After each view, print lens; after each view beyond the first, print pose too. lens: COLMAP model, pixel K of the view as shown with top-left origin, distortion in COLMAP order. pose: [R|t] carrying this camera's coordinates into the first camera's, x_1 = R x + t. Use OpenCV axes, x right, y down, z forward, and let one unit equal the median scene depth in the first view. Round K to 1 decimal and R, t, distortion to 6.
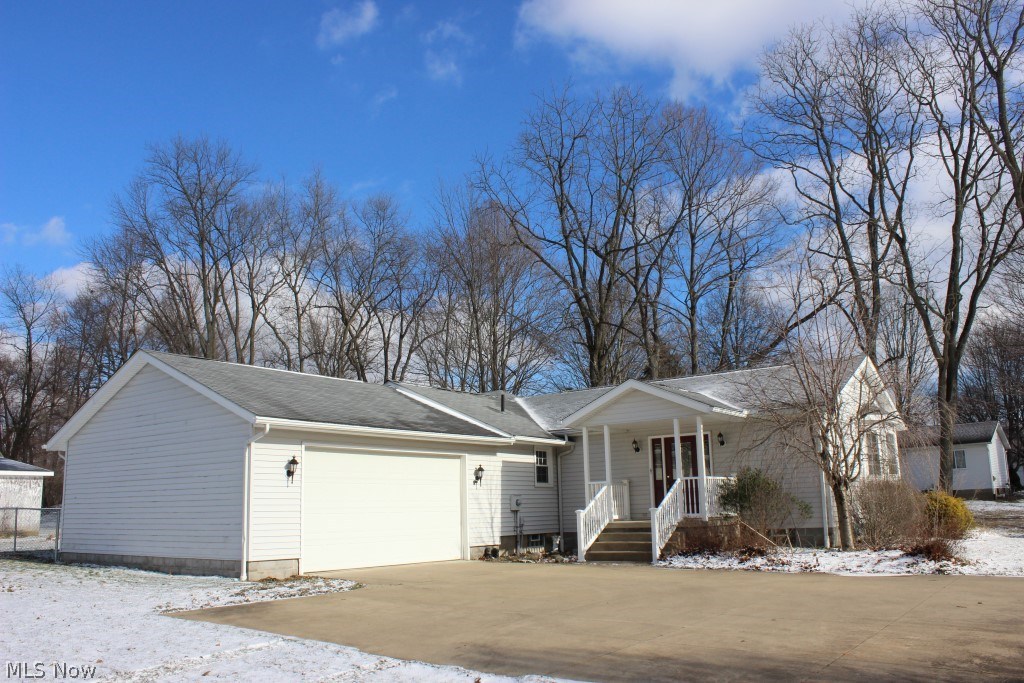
lens RADIAL K [[859.2, 0, 512.0], [0, 859.2, 341.5], [0, 0, 1]] dist [-0.253057, -0.000084]
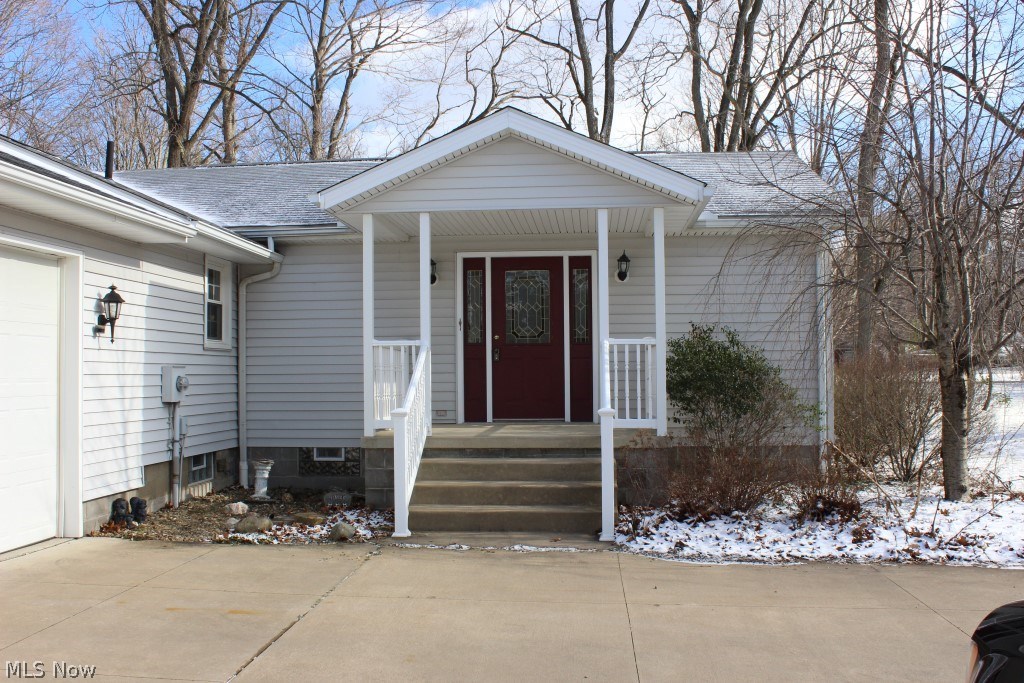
lens RADIAL K [[1004.5, 0, 512.0], [0, 1004.5, 341.5], [0, 0, 1]] dist [-0.017690, -0.009827]
pose [[0.860423, 0.031365, 0.508614, -0.107899], [-0.108628, 0.986452, 0.122935, 0.092145], [-0.497867, -0.161026, 0.852173, 0.512607]]
